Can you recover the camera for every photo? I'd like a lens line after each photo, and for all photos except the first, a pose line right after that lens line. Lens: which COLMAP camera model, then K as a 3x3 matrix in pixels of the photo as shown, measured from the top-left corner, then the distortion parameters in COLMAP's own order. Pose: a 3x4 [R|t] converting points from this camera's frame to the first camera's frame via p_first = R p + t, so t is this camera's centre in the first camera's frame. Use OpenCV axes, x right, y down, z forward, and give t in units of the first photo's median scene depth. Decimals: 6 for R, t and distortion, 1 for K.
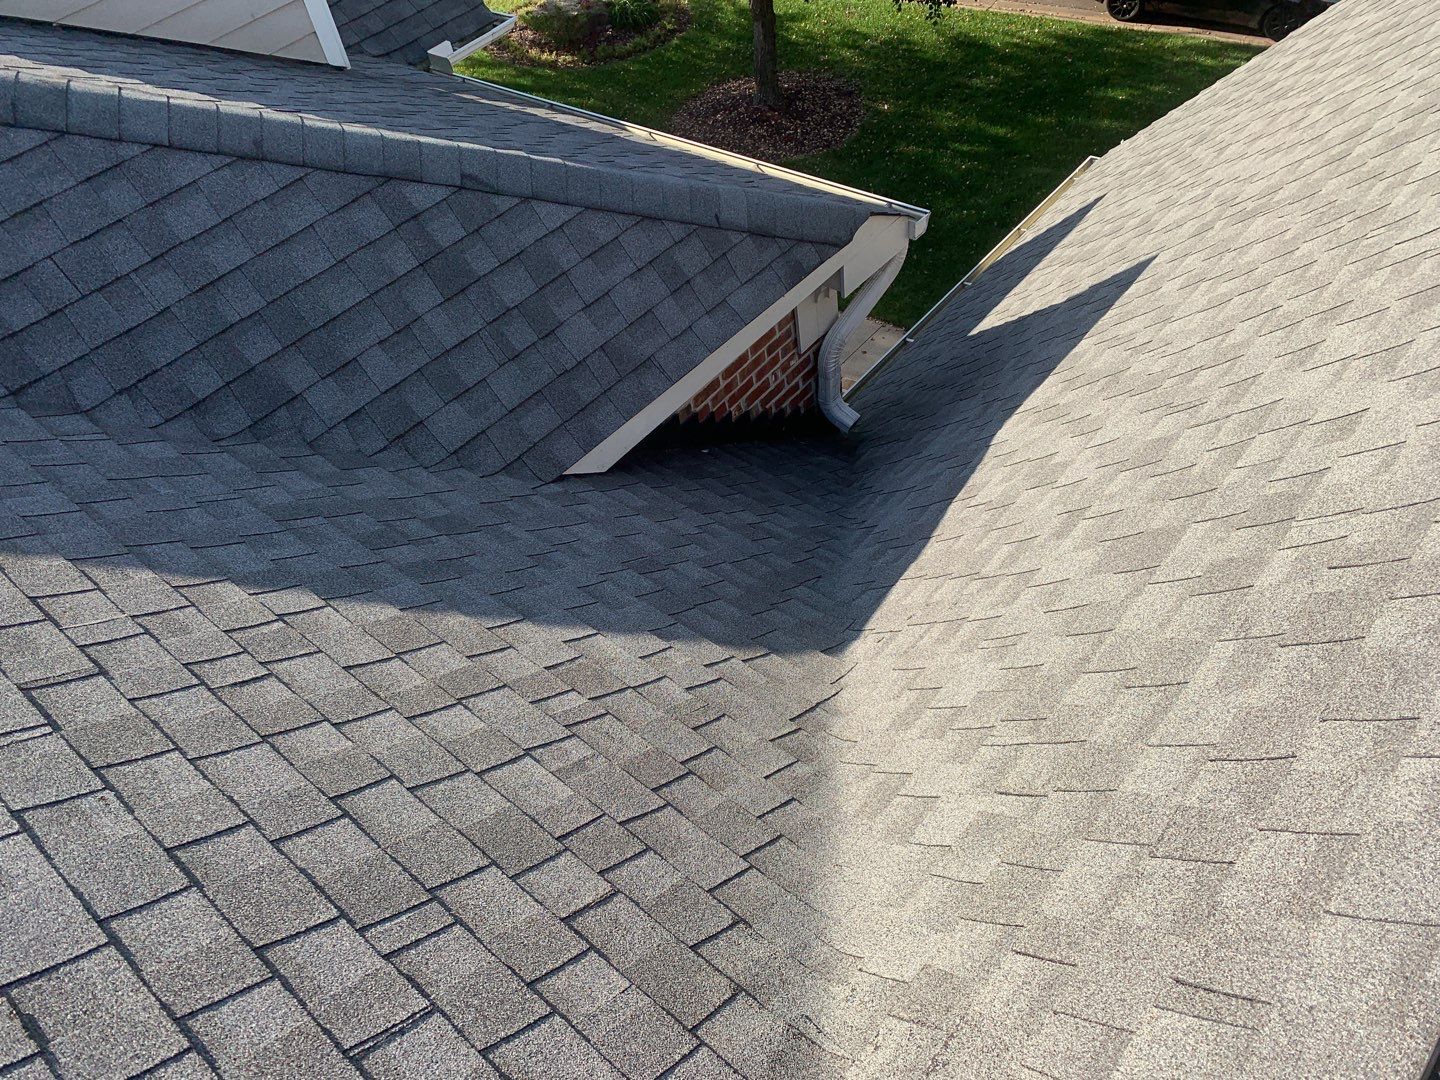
lens RADIAL K [[1103.3, 0, 698.7], [0, 1103.3, 539.8], [0, 0, 1]] dist [0.021733, -0.018769]
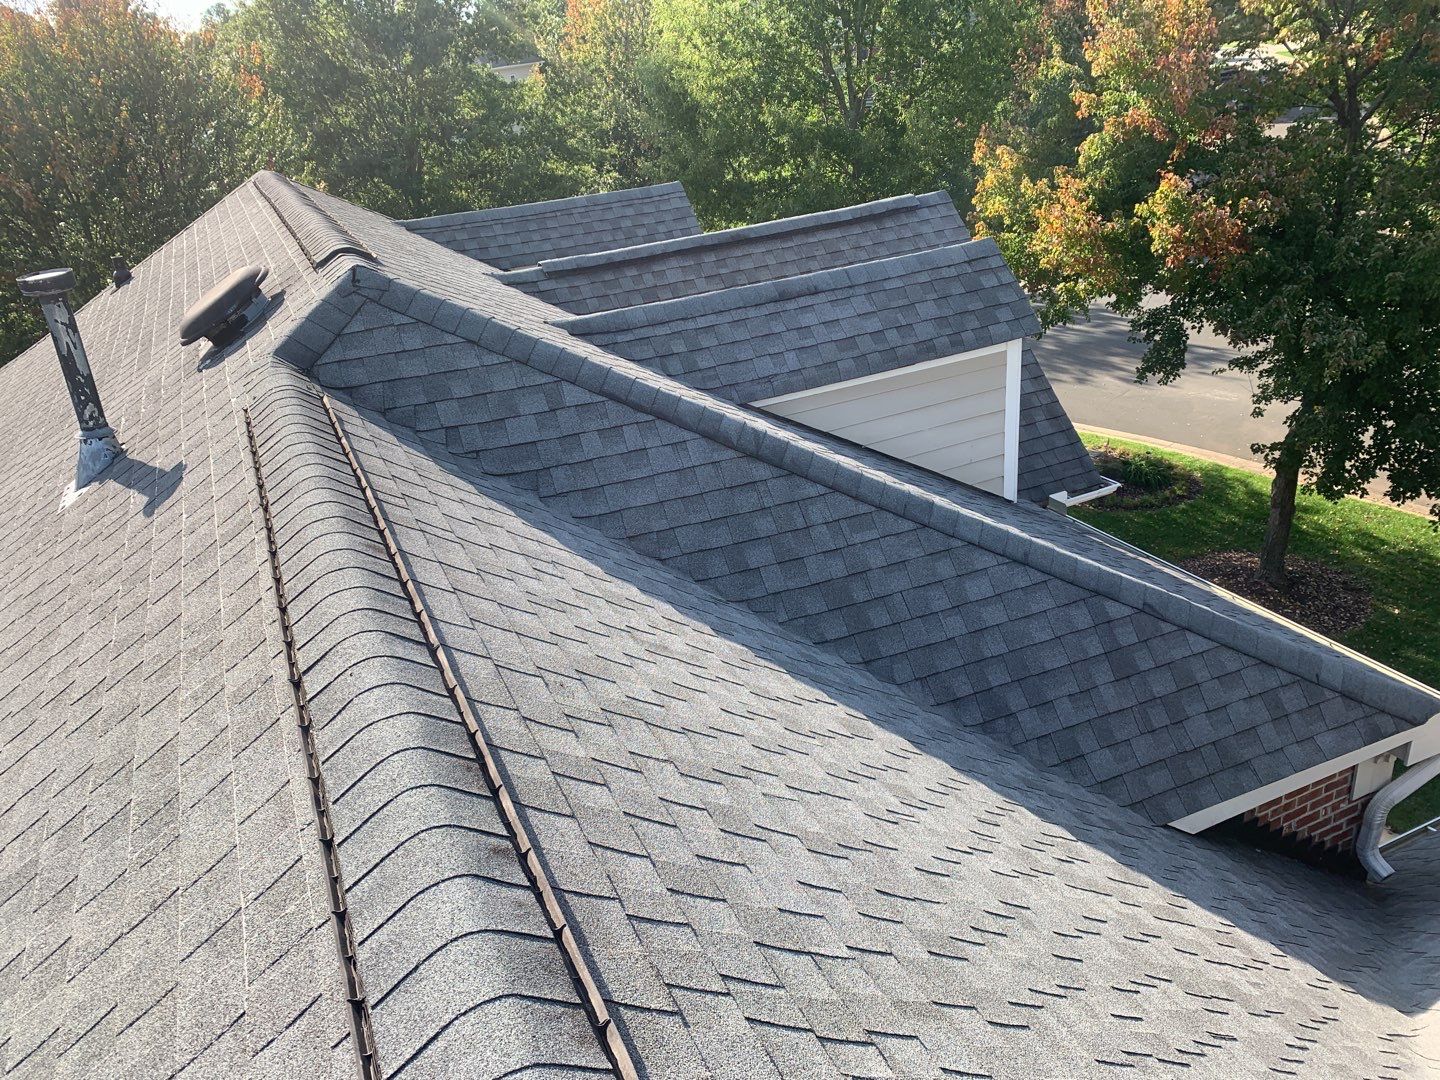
lens RADIAL K [[1103.3, 0, 698.7], [0, 1103.3, 539.8], [0, 0, 1]] dist [0.021733, -0.018769]
pose [[0.900129, 0.227469, -0.371518, -0.172619], [-0.338505, 0.902035, -0.267855, 0.147552], [0.274194, 0.366865, 0.888948, -0.390827]]
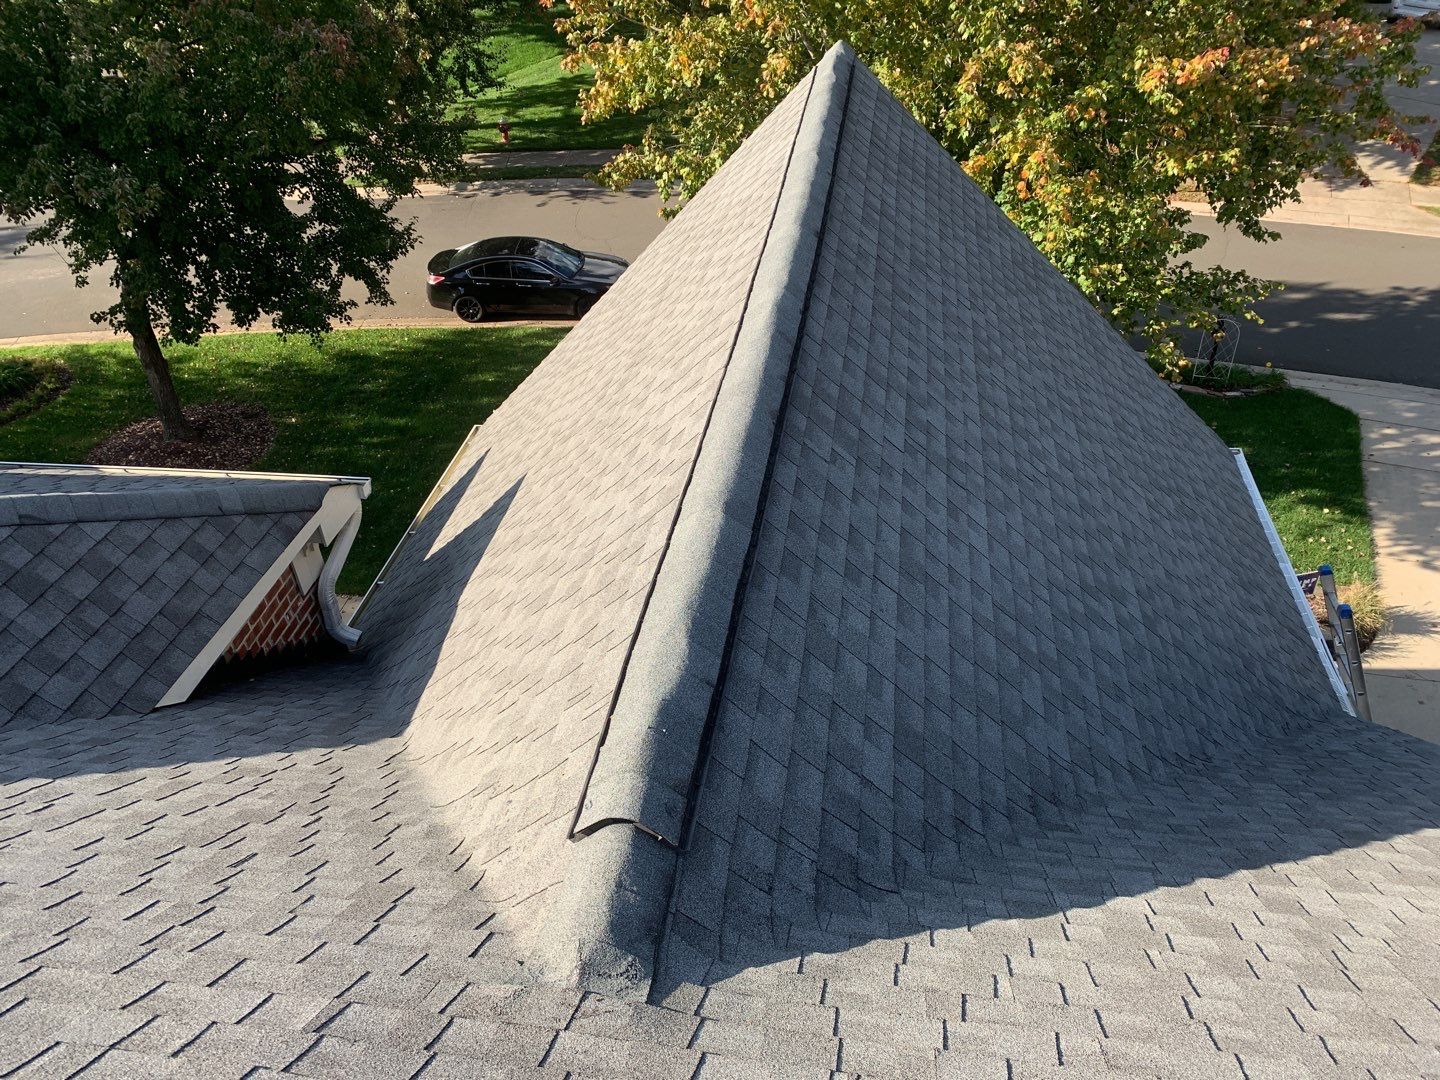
lens RADIAL K [[1098.8, 0, 717.7], [0, 1098.8, 532.2], [0, 0, 1]] dist [0.020219, -0.032196]
pose [[0.847355, -0.226371, 0.480361, -0.112135], [0.339041, 0.926842, -0.161291, 0.152846], [-0.408707, 0.299532, 0.862113, -0.394357]]
